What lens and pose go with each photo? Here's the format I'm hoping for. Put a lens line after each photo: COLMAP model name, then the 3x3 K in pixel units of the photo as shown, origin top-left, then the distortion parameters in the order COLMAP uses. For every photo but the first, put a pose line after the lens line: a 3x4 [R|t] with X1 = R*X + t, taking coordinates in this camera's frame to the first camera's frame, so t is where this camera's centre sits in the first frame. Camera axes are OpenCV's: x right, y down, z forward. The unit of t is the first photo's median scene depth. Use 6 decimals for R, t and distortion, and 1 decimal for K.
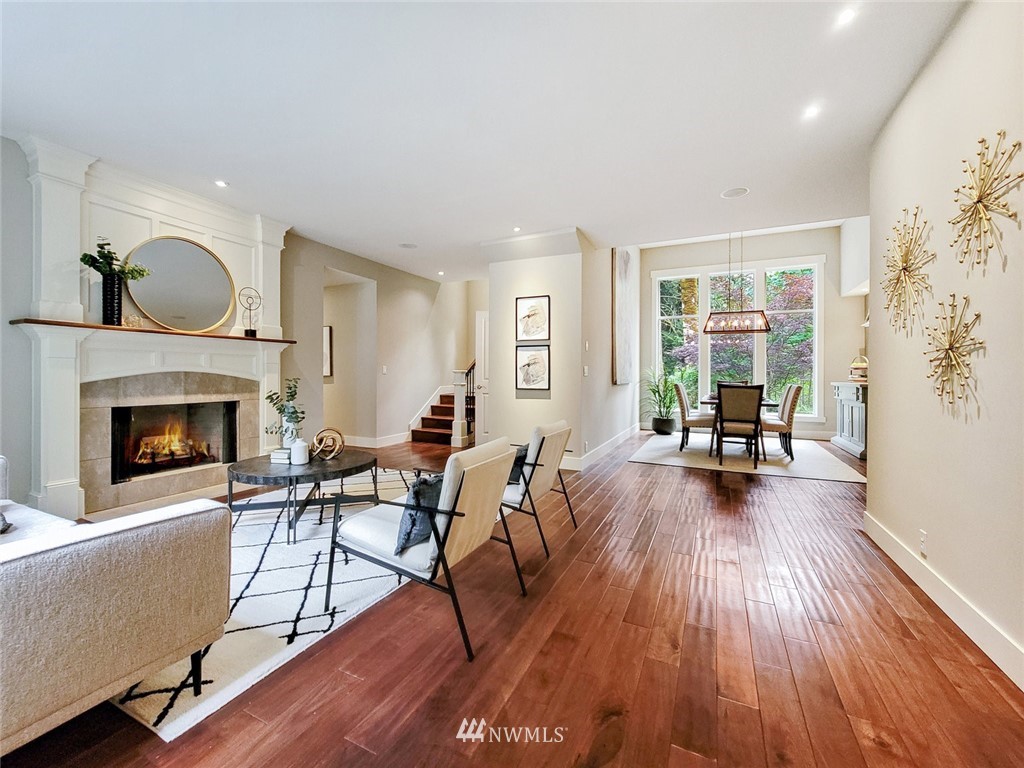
lens RADIAL K [[420.9, 0, 507.1], [0, 420.9, 381.0], [0, 0, 1]] dist [0.001279, 0.000162]
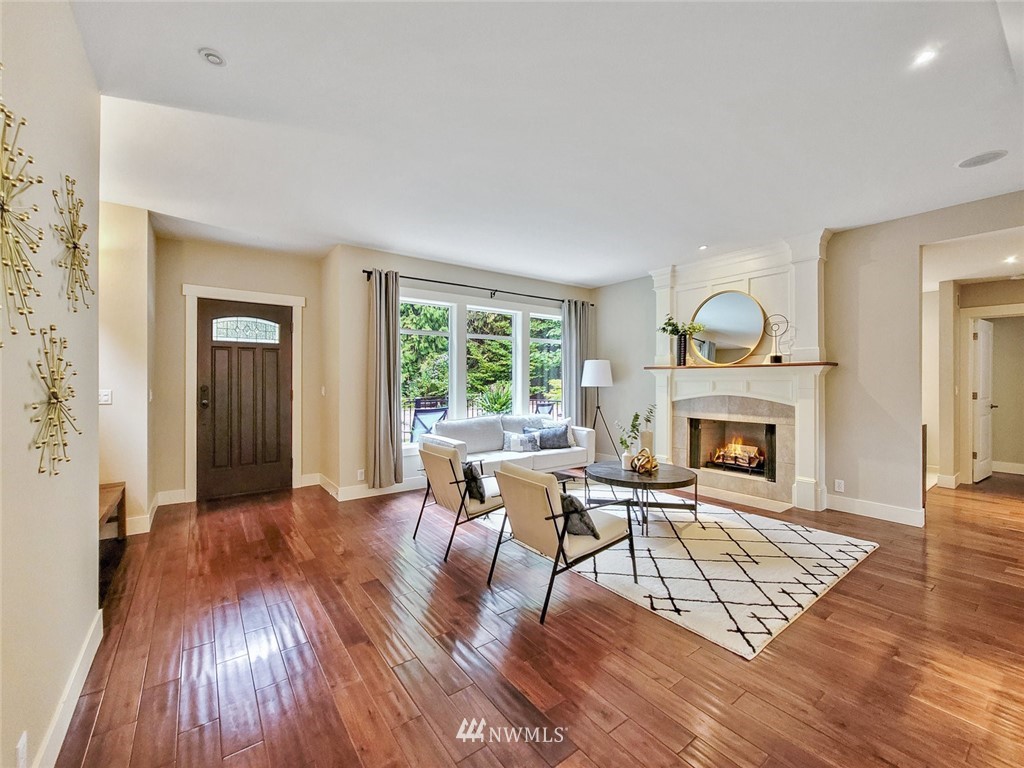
lens RADIAL K [[420.9, 0, 507.1], [0, 420.9, 381.0], [0, 0, 1]] dist [0.001279, 0.000162]
pose [[-0.461520, 0.000243, -0.887130, 0.680918], [-0.010486, 0.999929, 0.005729, -0.068008], [0.887068, 0.011946, -0.461484, 1.016757]]
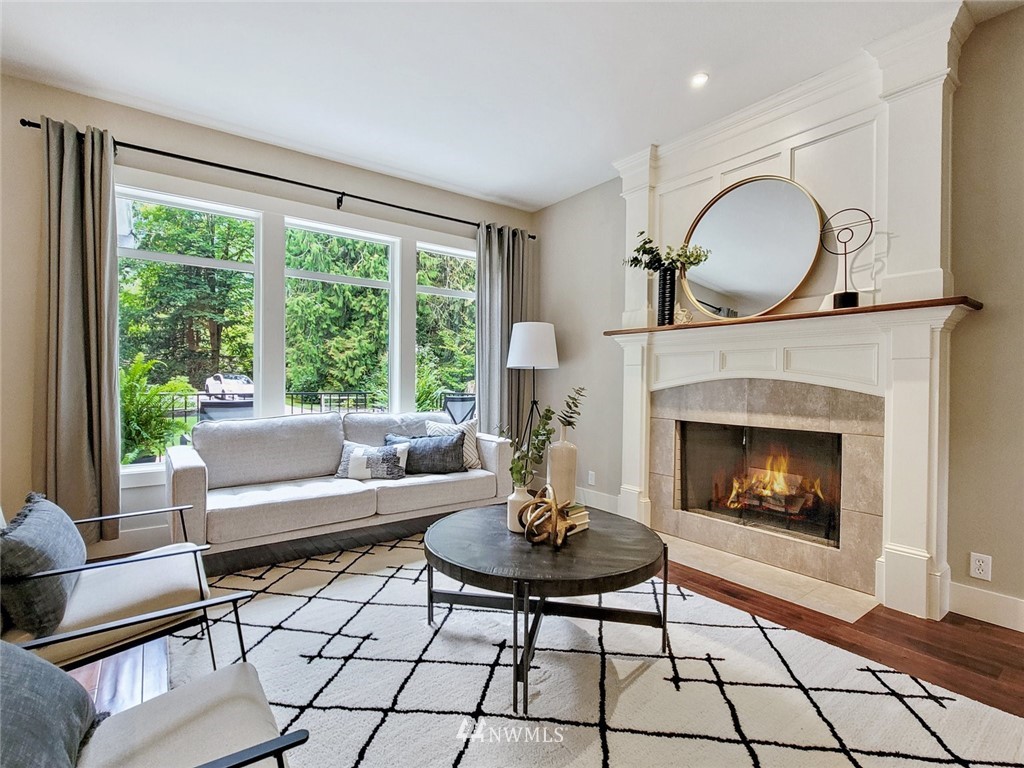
lens RADIAL K [[488.5, 0, 498.7], [0, 488.5, 385.7], [0, 0, 1]] dist [0.000217, 0.000200]
pose [[-0.469636, 0.005512, -0.882843, 0.107521], [-0.018943, 0.999687, 0.016319, -0.015763], [0.882657, 0.024388, -0.469385, 1.037649]]
